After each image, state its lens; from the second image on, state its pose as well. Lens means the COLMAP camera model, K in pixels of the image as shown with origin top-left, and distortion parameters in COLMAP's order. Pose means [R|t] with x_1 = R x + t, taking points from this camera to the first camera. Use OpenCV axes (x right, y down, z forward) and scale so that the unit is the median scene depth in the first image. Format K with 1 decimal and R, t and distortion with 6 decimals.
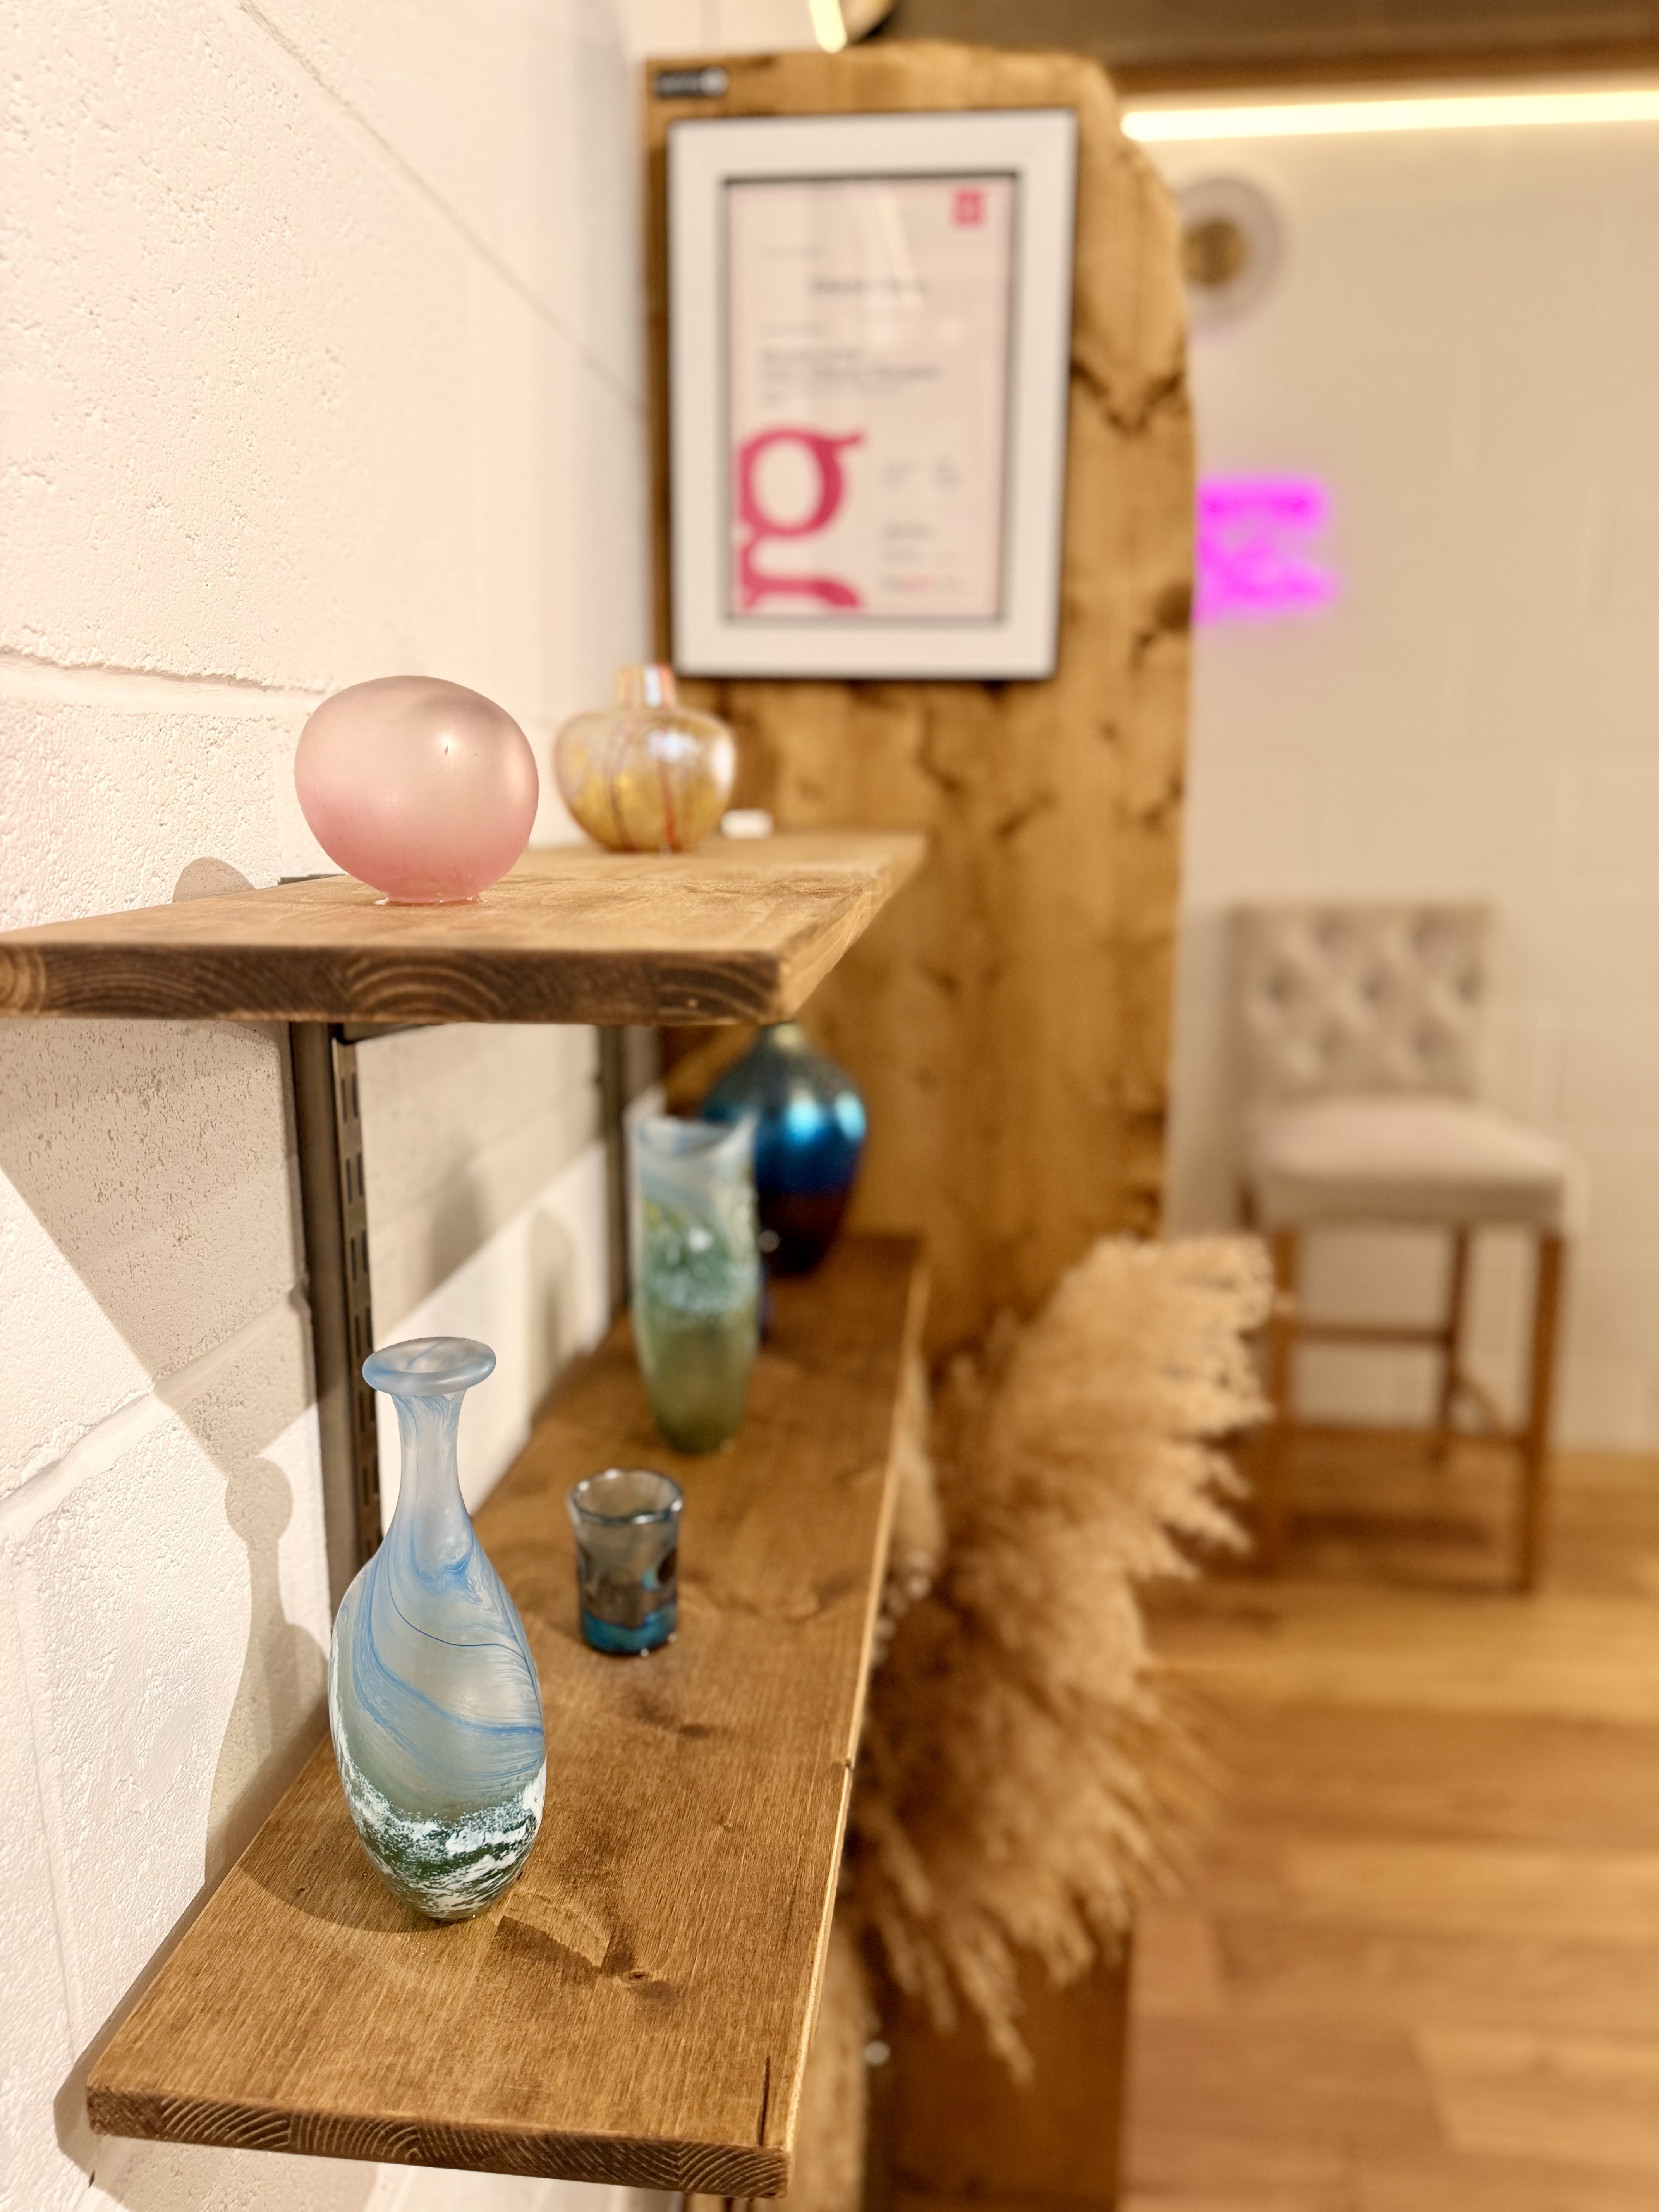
lens RADIAL K [[1525.8, 0, 817.6], [0, 1525.8, 1101.4], [0, 0, 1]] dist [0.002163, -0.011778]
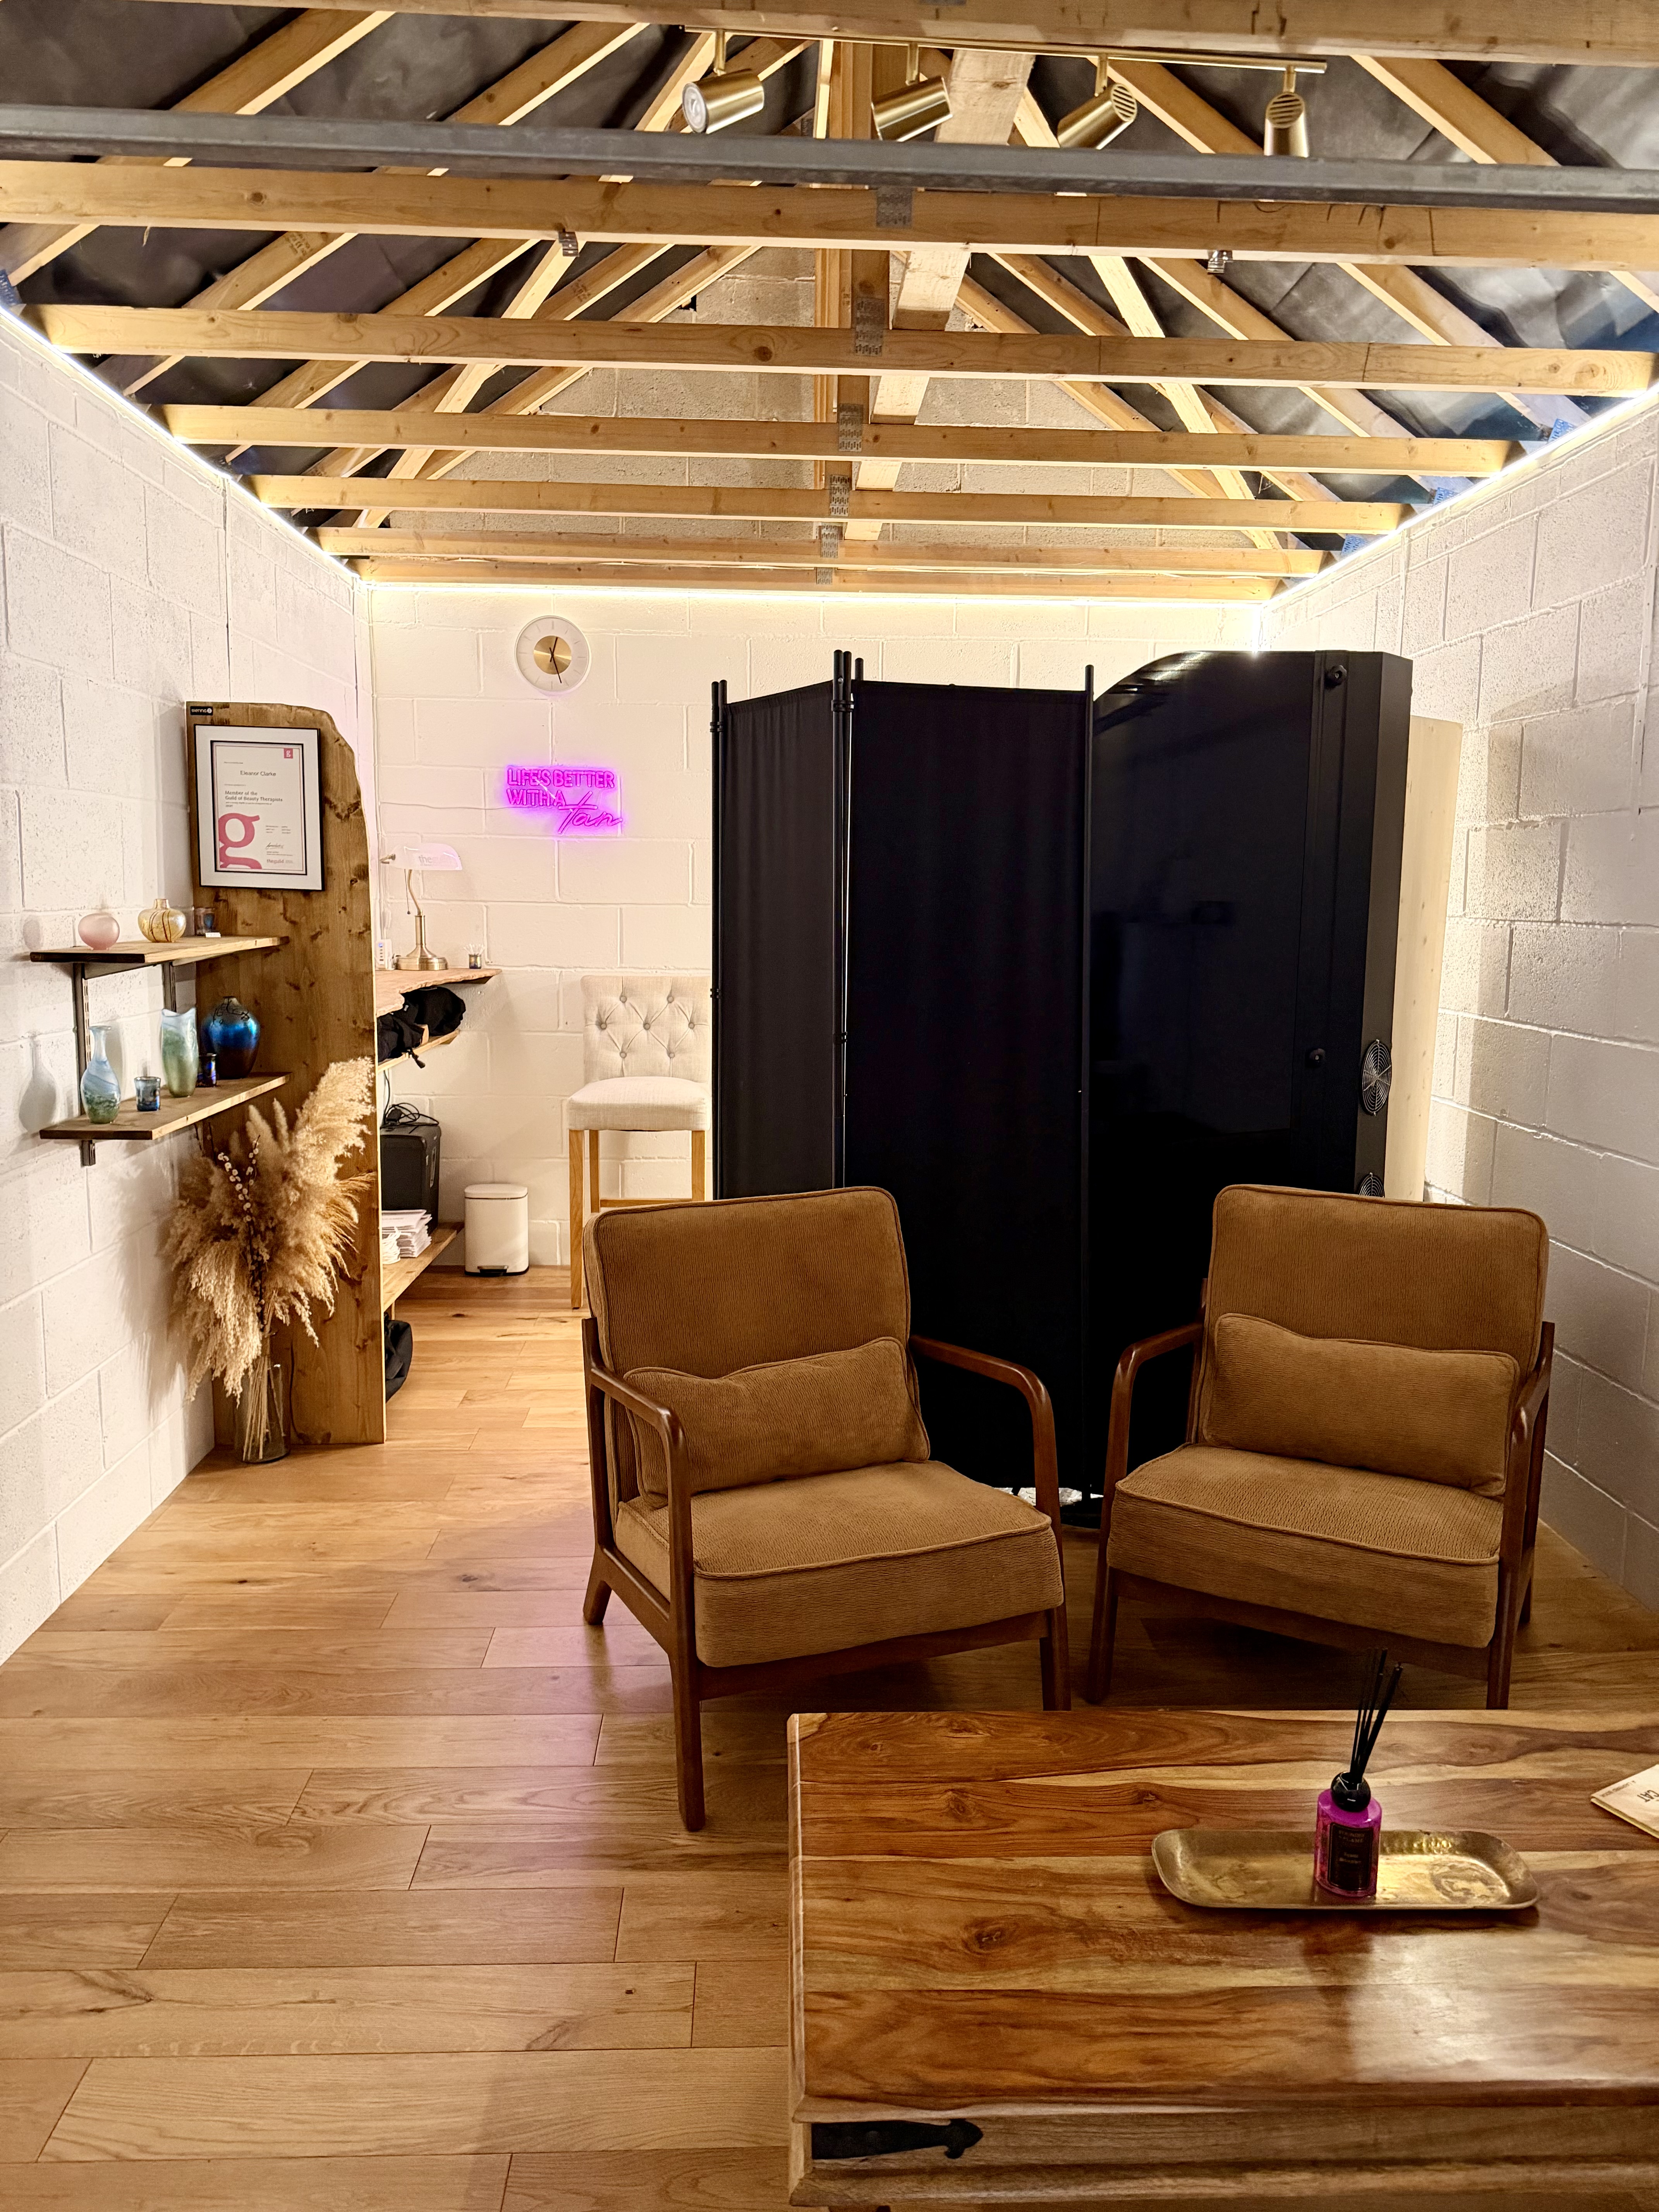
lens RADIAL K [[1525.8, 0, 846.7], [0, 1525.8, 1121.1], [0, 0, 1]] dist [0.002163, -0.011778]
pose [[0.987270, -0.001861, 0.159044, 0.741119], [0.011166, 0.998276, -0.057631, 0.408269], [-0.158663, 0.058673, 0.985588, -2.344261]]
